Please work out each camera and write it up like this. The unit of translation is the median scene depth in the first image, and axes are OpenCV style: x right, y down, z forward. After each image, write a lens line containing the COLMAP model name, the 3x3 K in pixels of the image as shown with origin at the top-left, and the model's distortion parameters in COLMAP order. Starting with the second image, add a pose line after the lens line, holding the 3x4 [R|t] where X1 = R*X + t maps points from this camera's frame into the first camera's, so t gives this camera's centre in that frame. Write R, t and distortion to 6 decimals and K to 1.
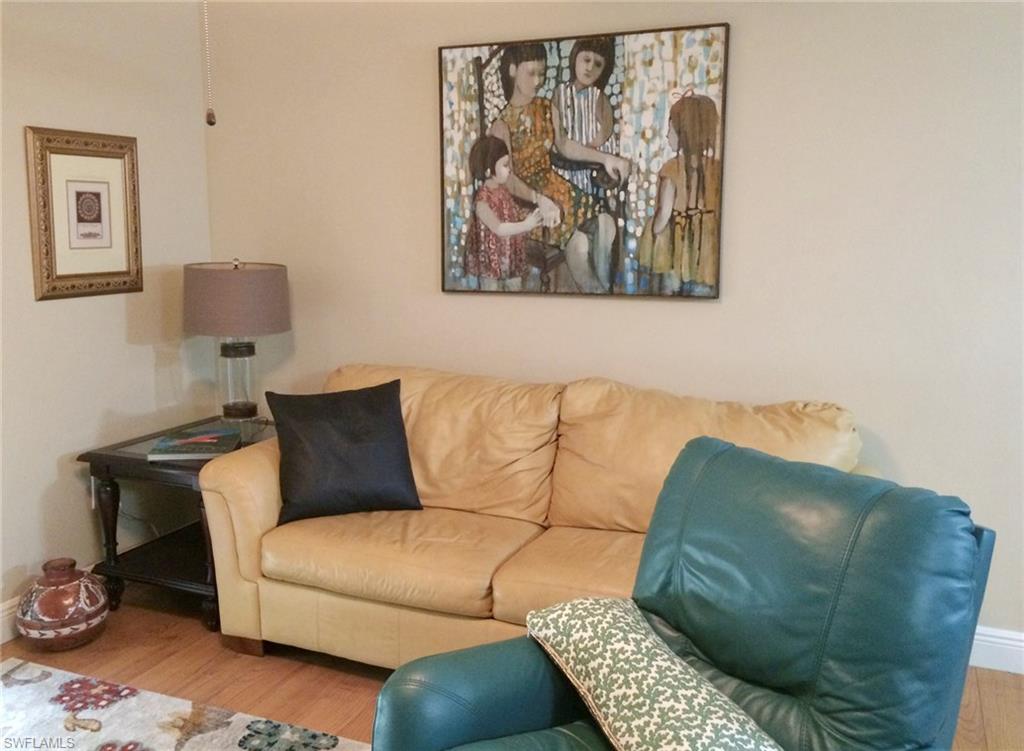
lens RADIAL K [[905.6, 0, 504.0], [0, 905.6, 370.9], [0, 0, 1]] dist [0.055736, -0.087552]
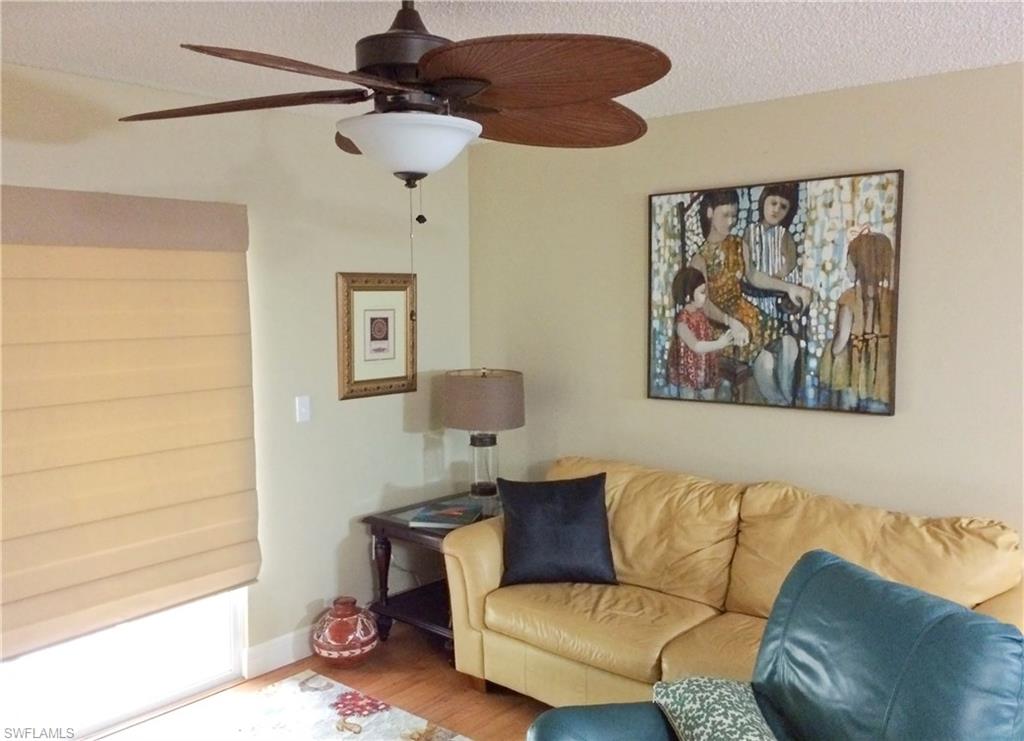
lens RADIAL K [[907.2, 0, 518.2], [0, 907.2, 372.8], [0, 0, 1]] dist [0.051818, -0.091585]
pose [[0.948232, 0.019769, -0.316962, 0.154902], [-0.037941, 0.997964, -0.051264, -0.057307], [0.315303, 0.060636, 0.947052, -0.178271]]
